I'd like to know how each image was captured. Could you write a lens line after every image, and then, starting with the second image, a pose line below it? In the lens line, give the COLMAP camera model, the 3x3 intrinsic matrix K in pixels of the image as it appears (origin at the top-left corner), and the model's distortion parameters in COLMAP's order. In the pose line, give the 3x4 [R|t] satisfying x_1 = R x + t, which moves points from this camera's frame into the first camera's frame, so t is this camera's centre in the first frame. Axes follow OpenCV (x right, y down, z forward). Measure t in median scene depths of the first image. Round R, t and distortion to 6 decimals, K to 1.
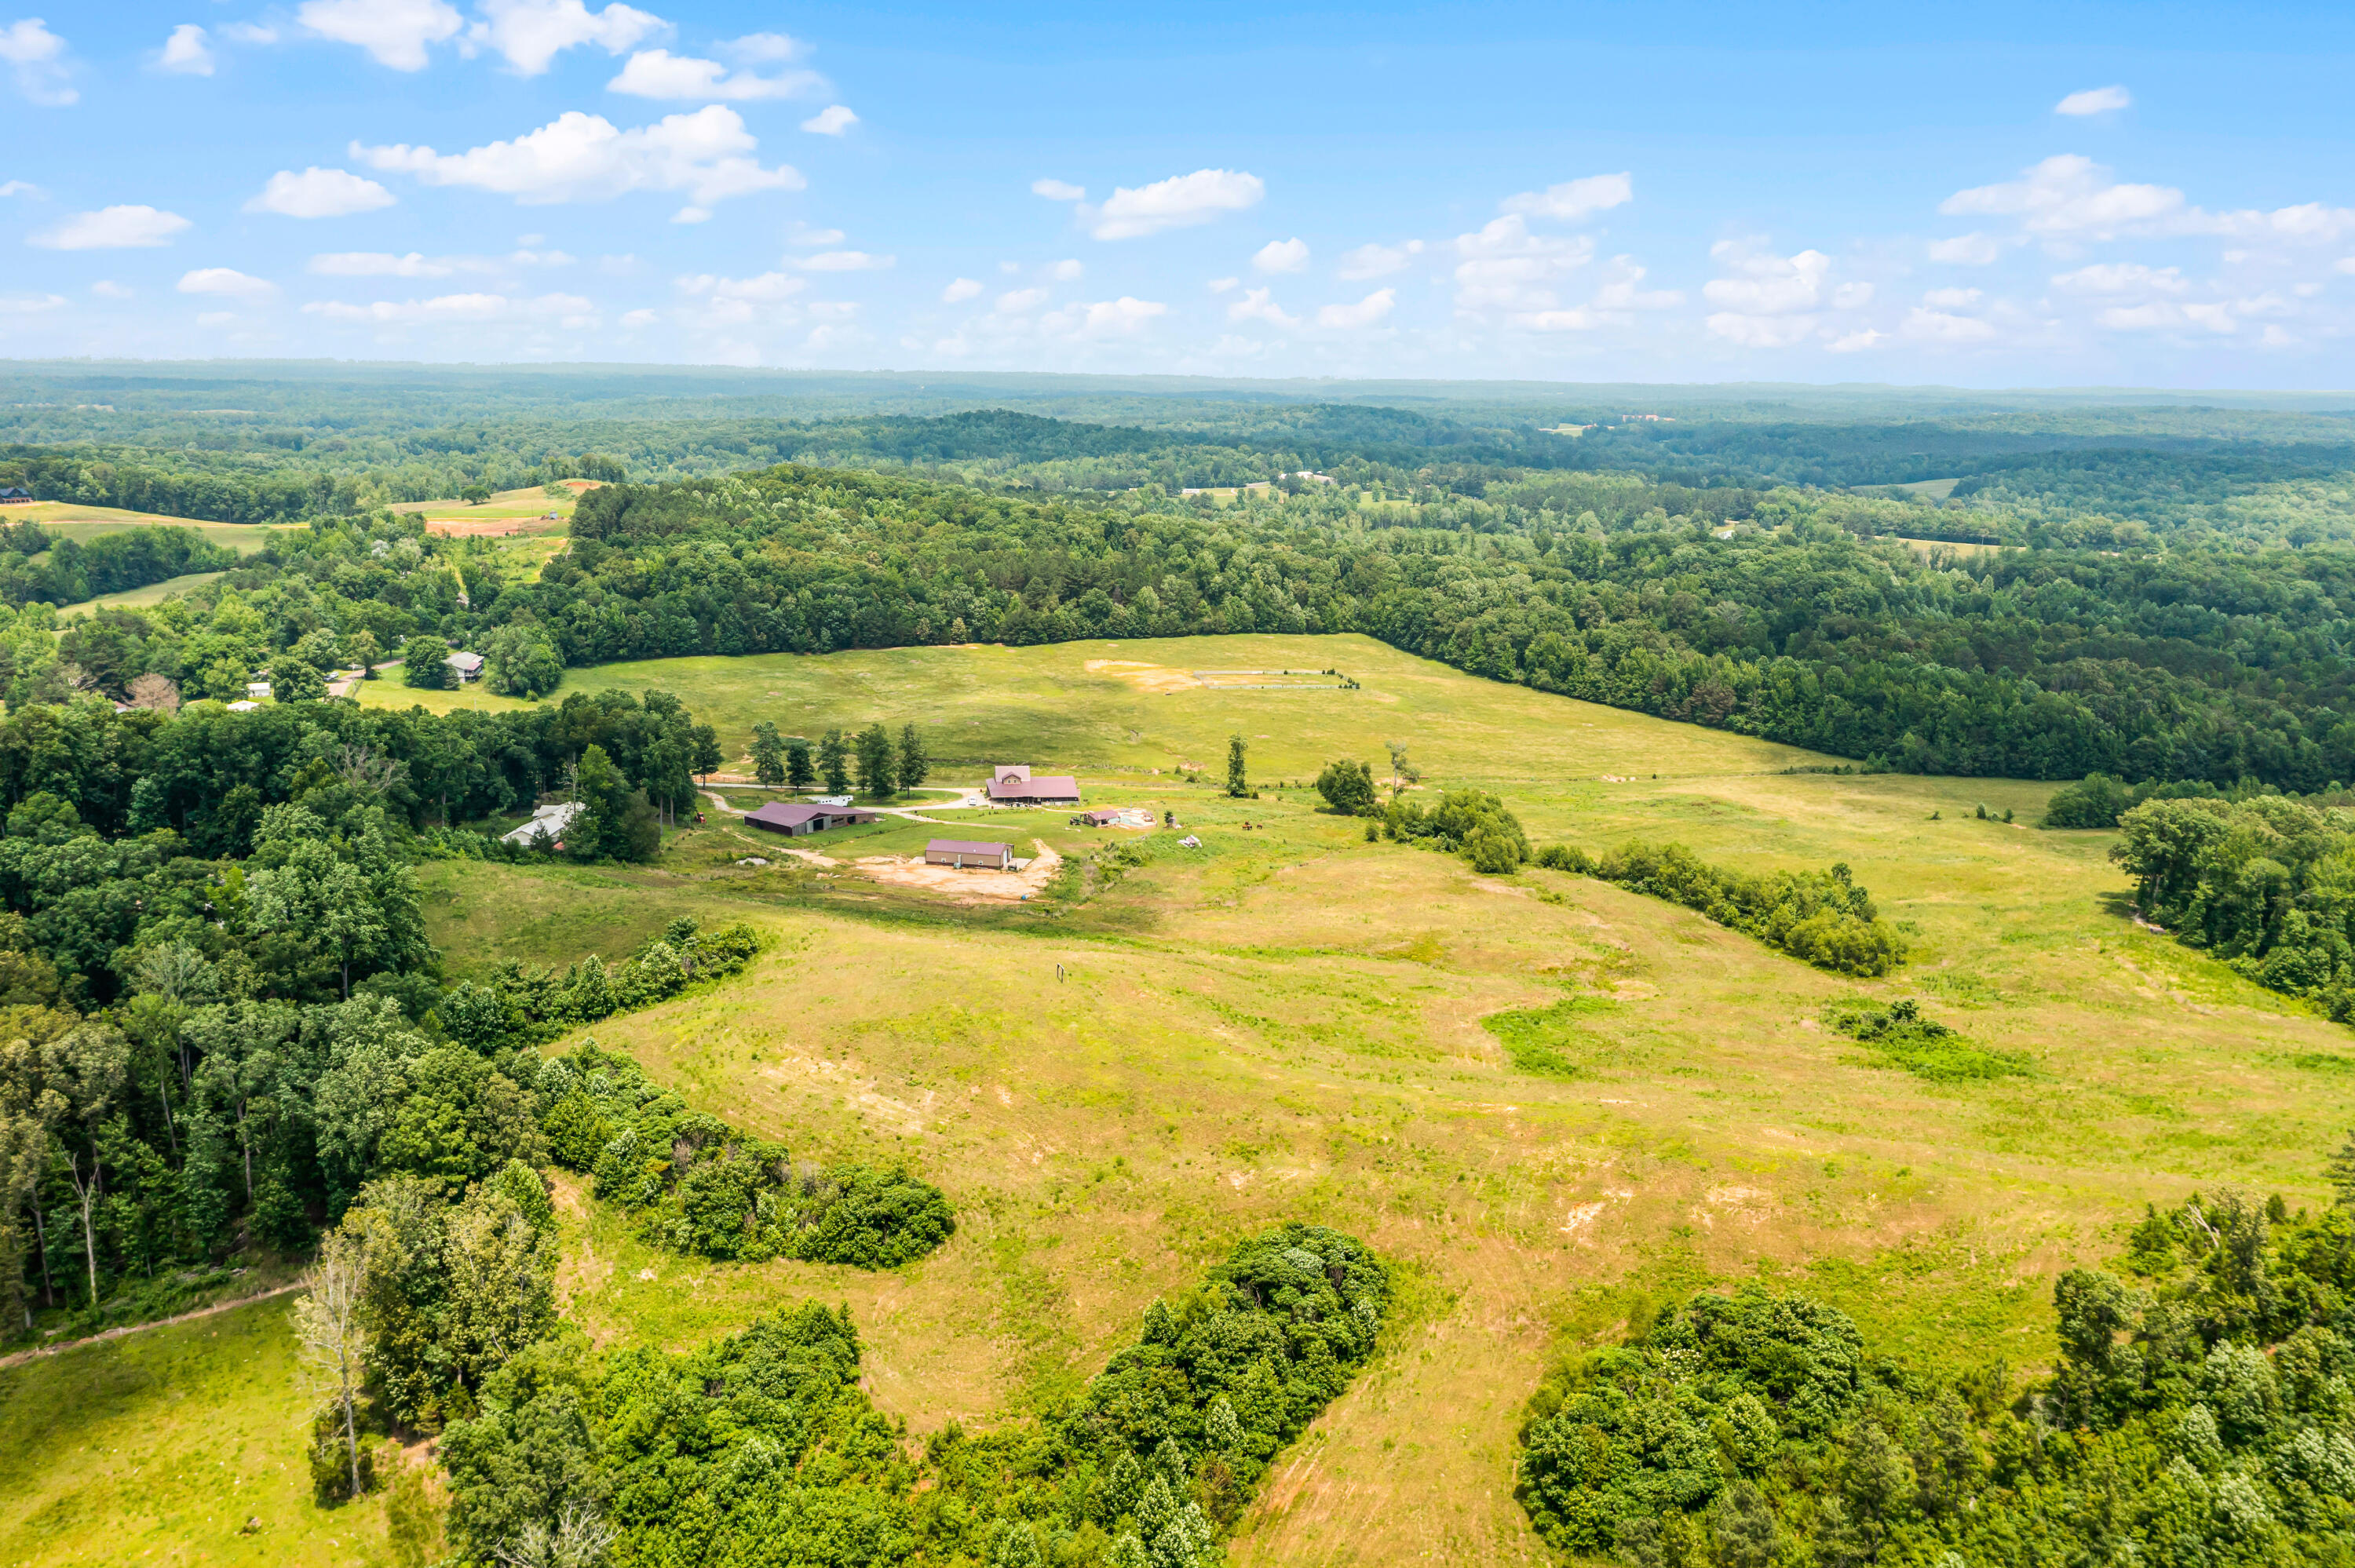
lens RADIAL K [[1955.0, 0, 1172.5], [0, 1955.0, 806.7], [0, 0, 1]] dist [0.024746, 0.006906]
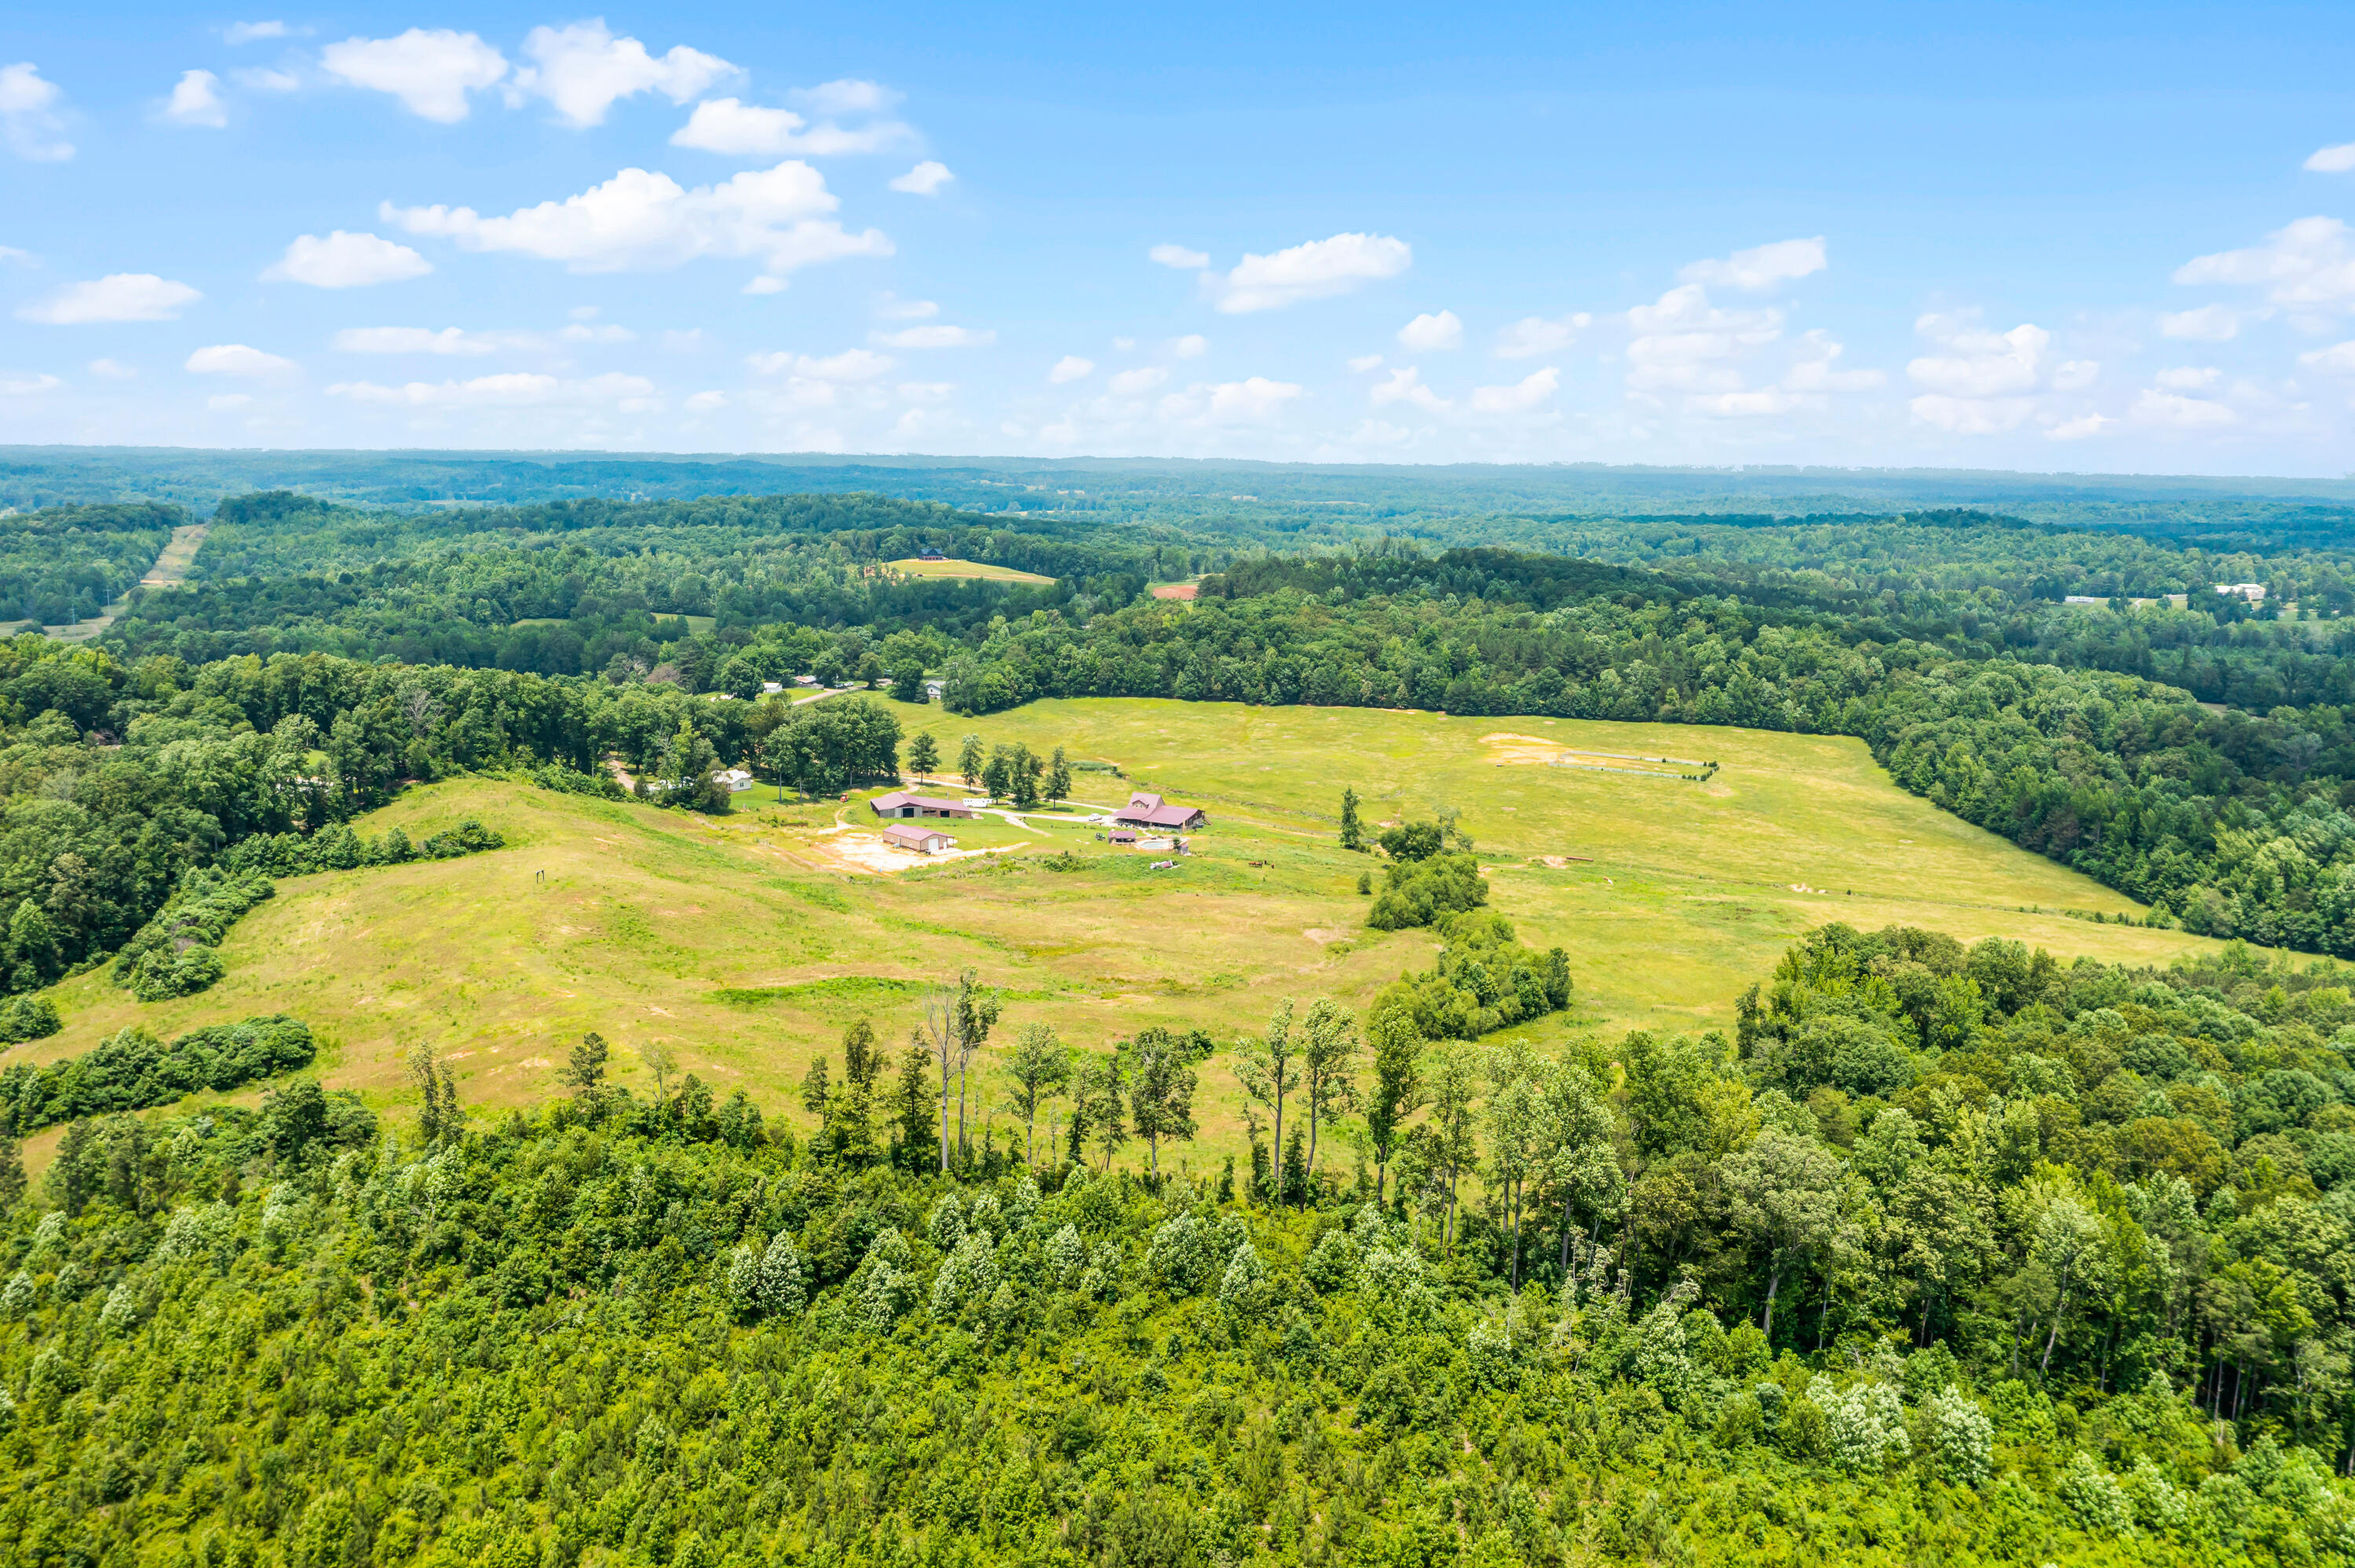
lens RADIAL K [[1955.0, 0, 1172.7], [0, 1955.0, 763.9], [0, 0, 1]] dist [0.024746, 0.006906]
pose [[0.817211, 0.094492, -0.568540, 0.561068], [-0.134552, 0.990488, -0.028782, -0.006616], [0.560412, 0.100019, 0.822152, 0.062628]]
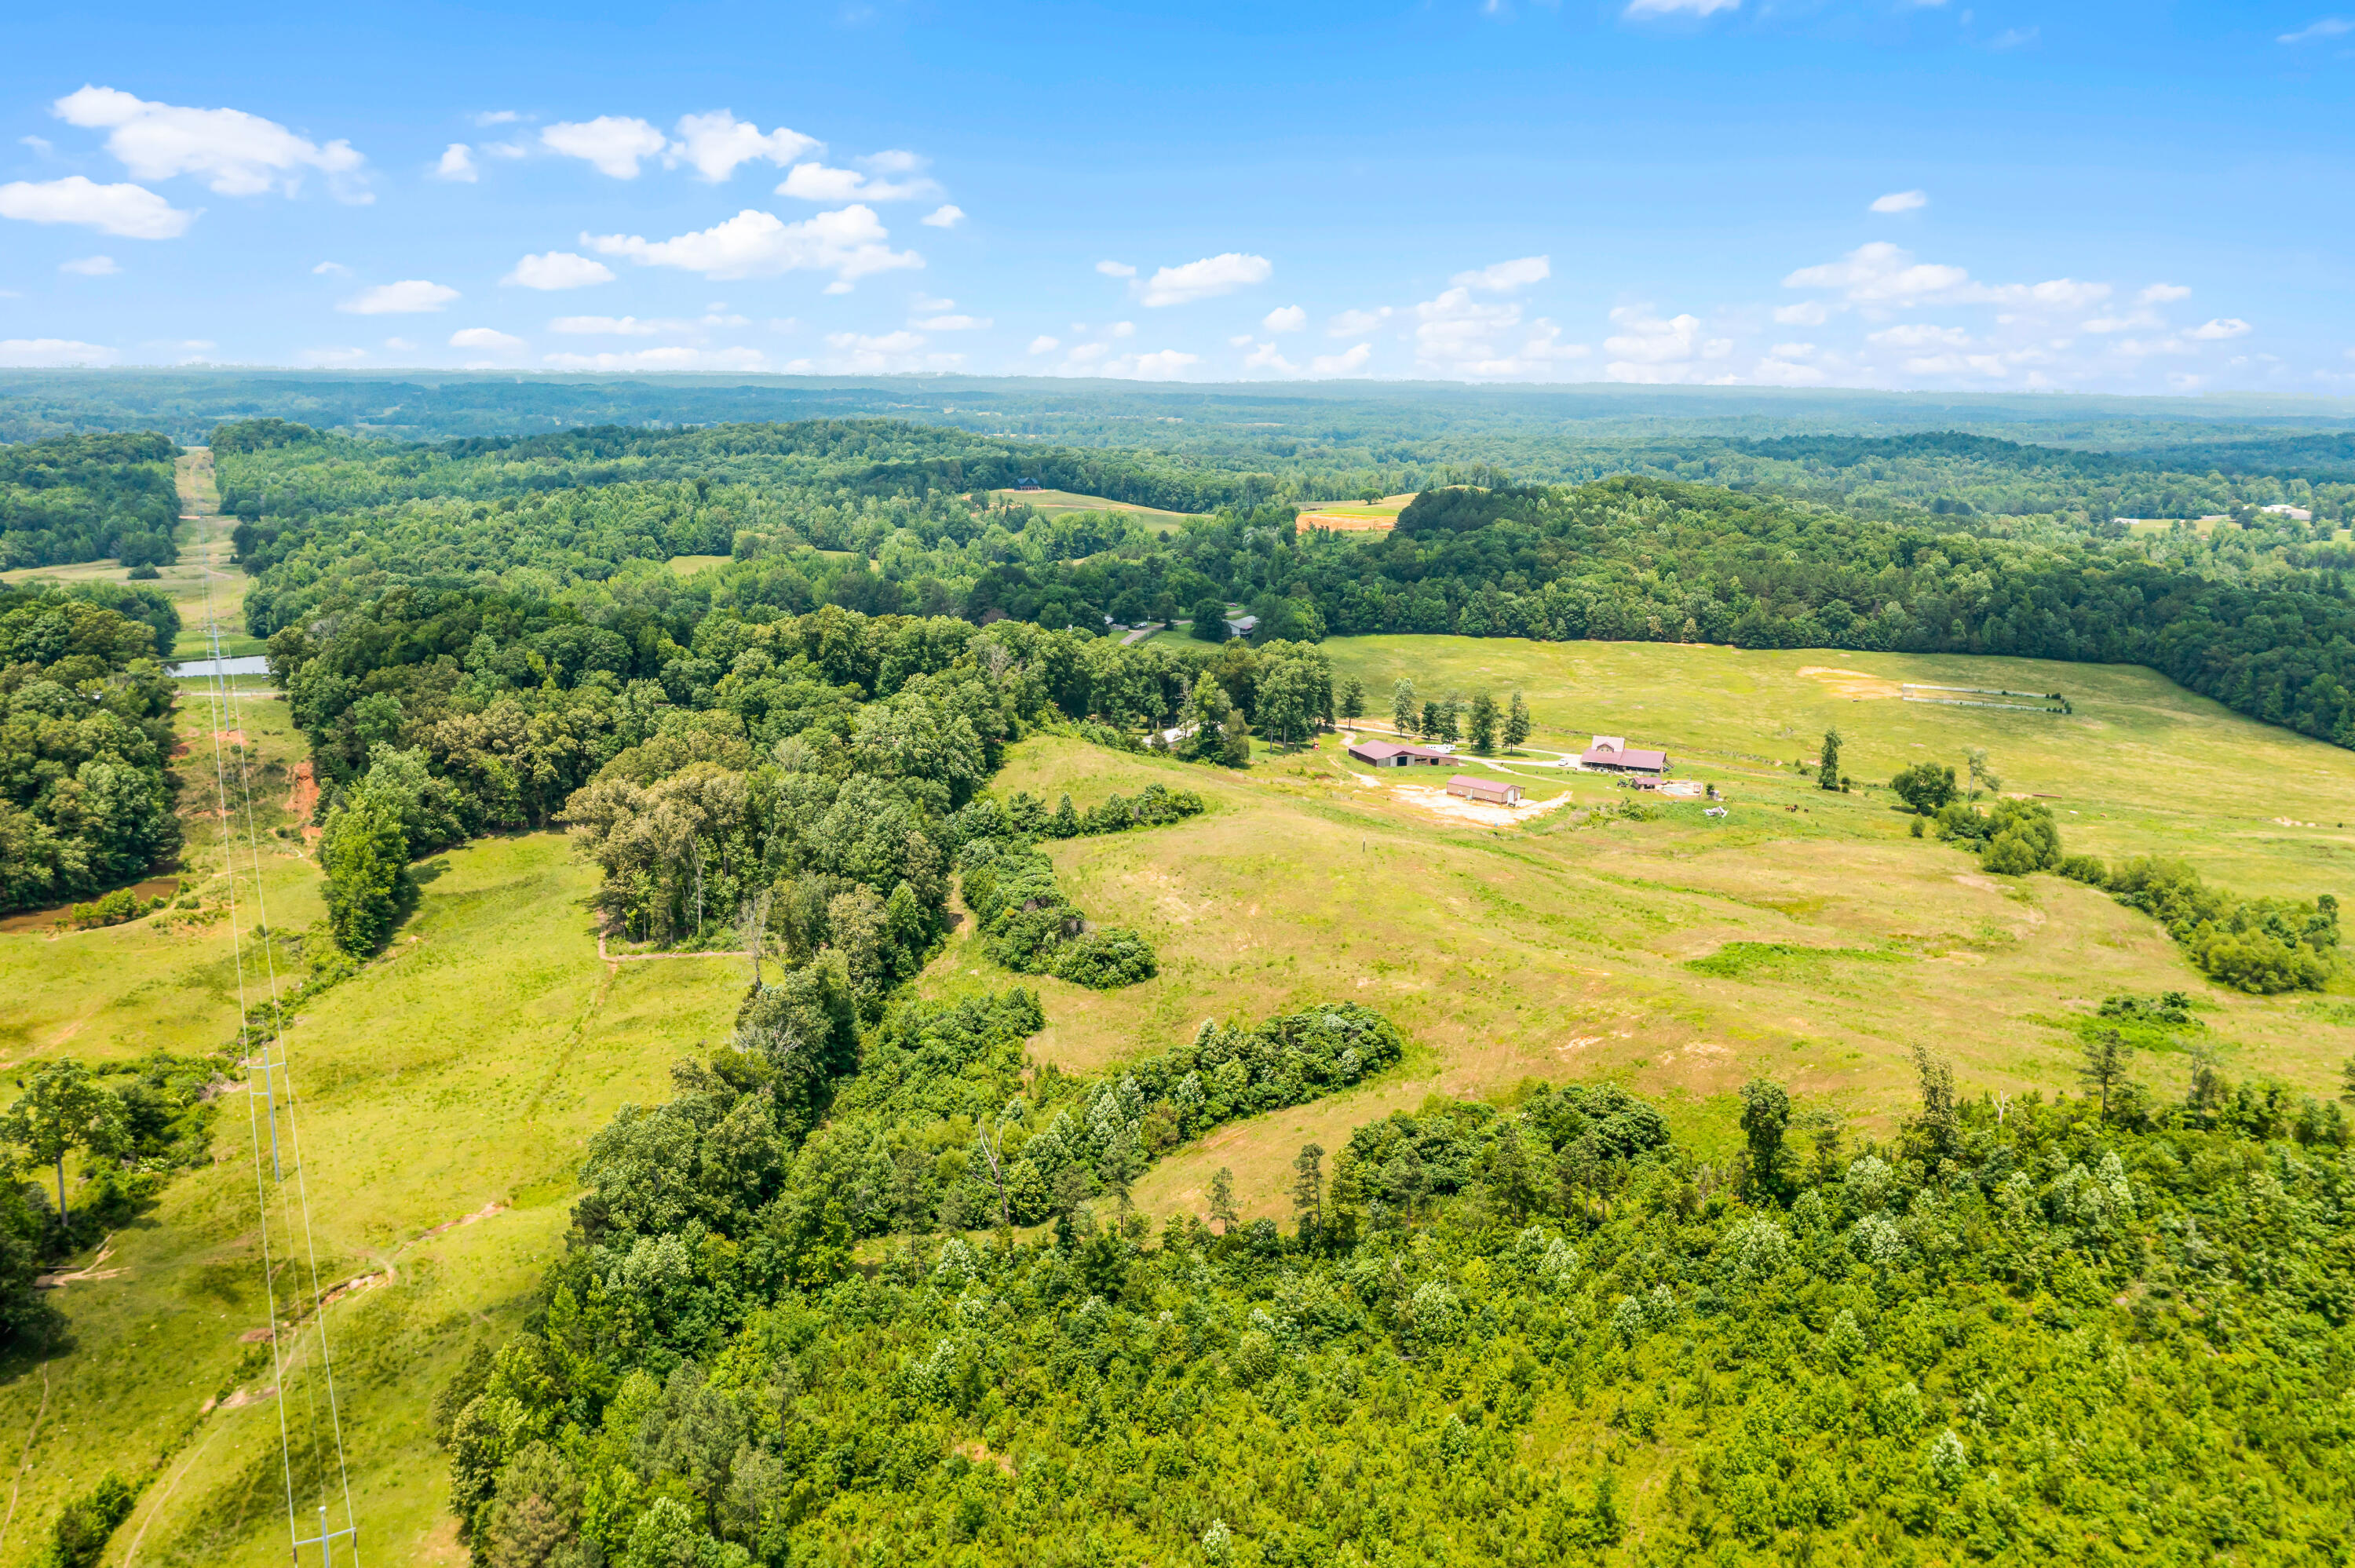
lens RADIAL K [[1955.0, 0, 1158.8], [0, 1955.0, 785.8], [0, 0, 1]] dist [0.024746, 0.006906]
pose [[0.866208, 0.108157, -0.487837, 0.238983], [-0.118282, 0.992929, 0.010117, 0.025817], [0.485482, 0.048939, 0.872876, -0.107291]]
